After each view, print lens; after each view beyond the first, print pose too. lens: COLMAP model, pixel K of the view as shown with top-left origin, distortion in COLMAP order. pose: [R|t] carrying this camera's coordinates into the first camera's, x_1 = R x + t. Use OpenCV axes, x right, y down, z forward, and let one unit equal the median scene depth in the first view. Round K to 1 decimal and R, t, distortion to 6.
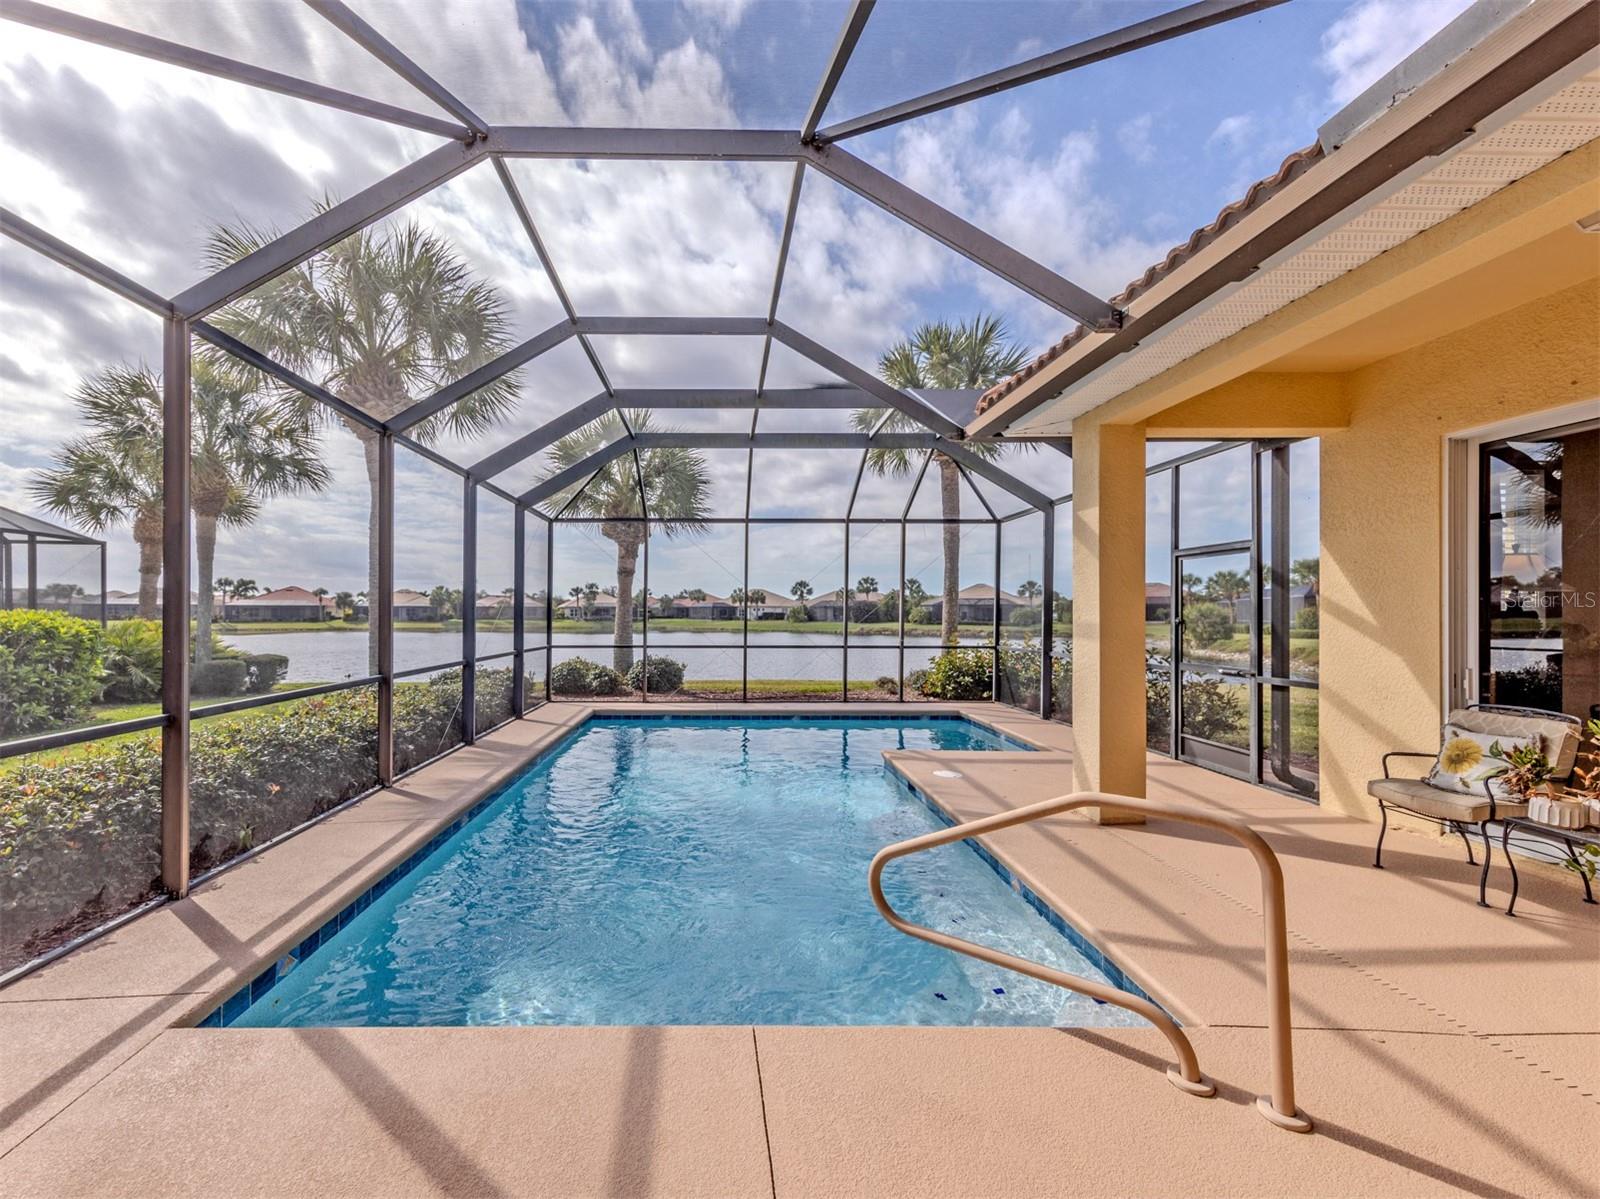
lens RADIAL K [[562.9, 0, 801.2], [0, 562.9, 582.7], [0, 0, 1]] dist [0.009382, -0.002132]
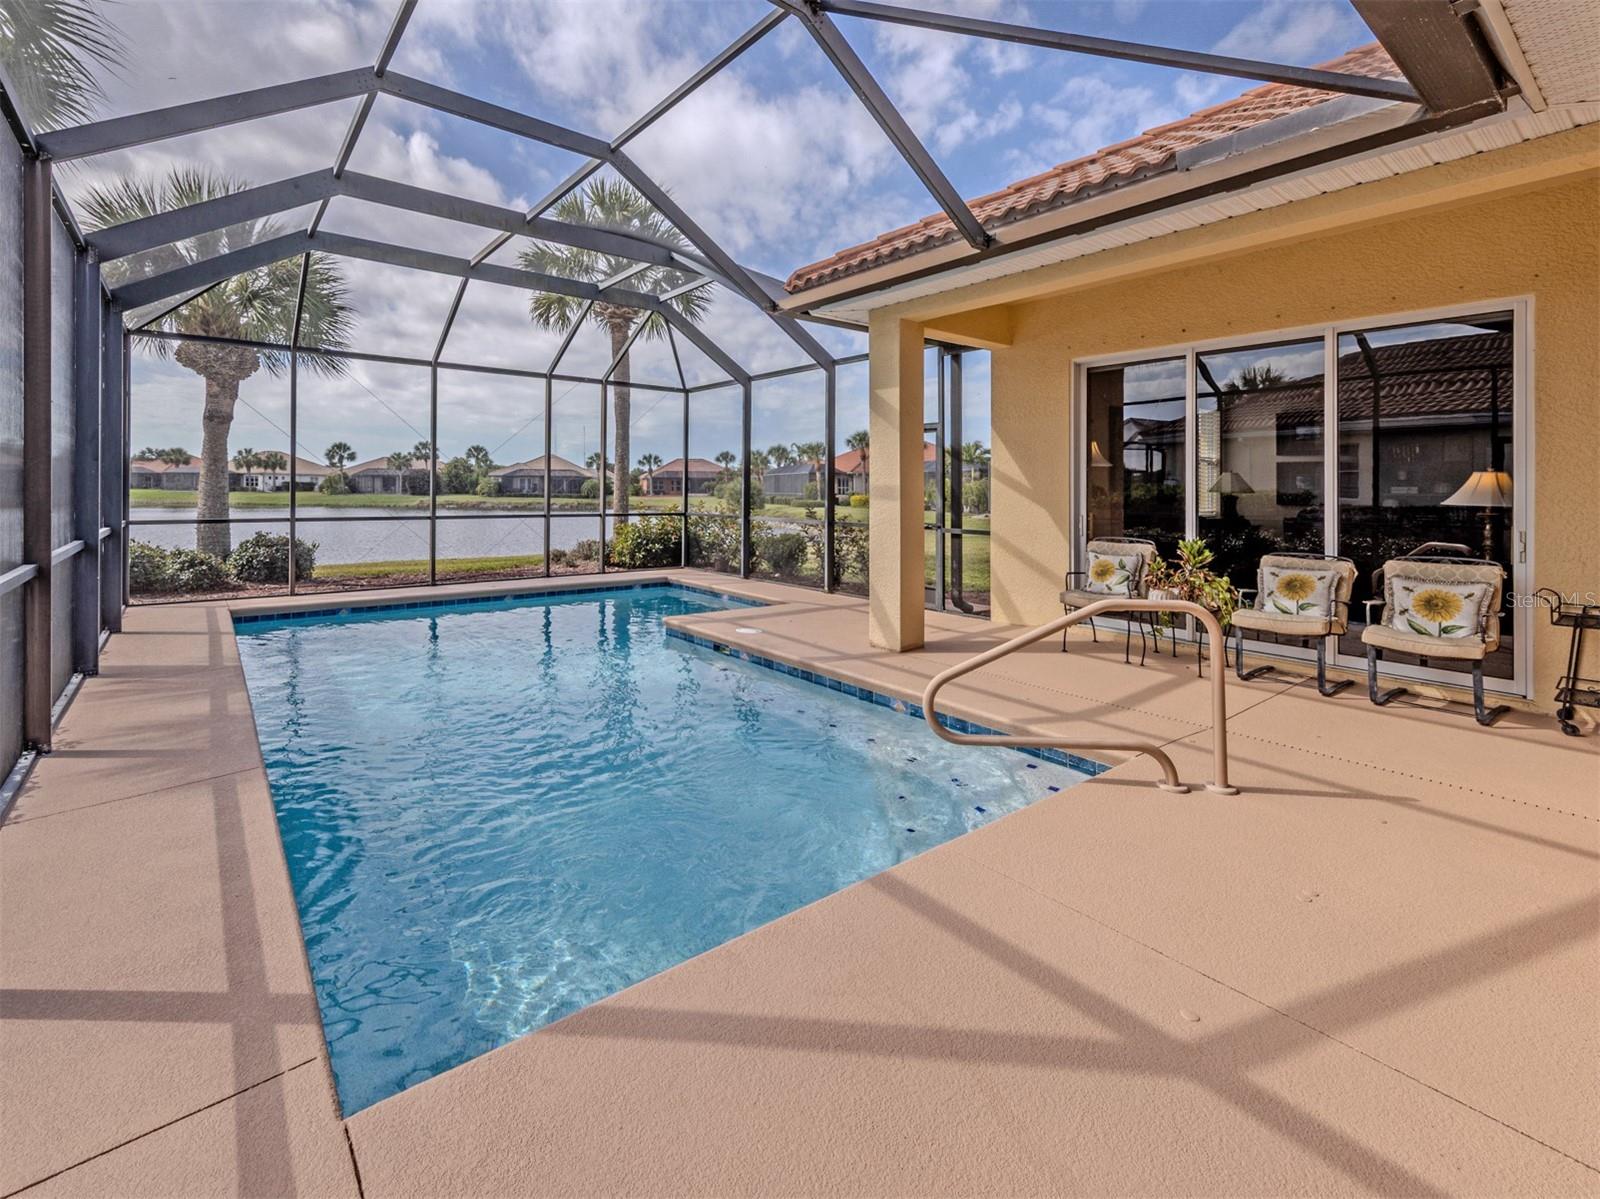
lens RADIAL K [[611.5, 0, 671.9], [0, 611.5, 454.3], [0, 0, 1]] dist [0.003985, -0.000123]
pose [[0.863633, 0.033008, 0.503039, -0.235802], [-0.034732, 0.999379, -0.005946, 0.014197], [-0.502922, -0.012336, 0.864243, 0.055119]]
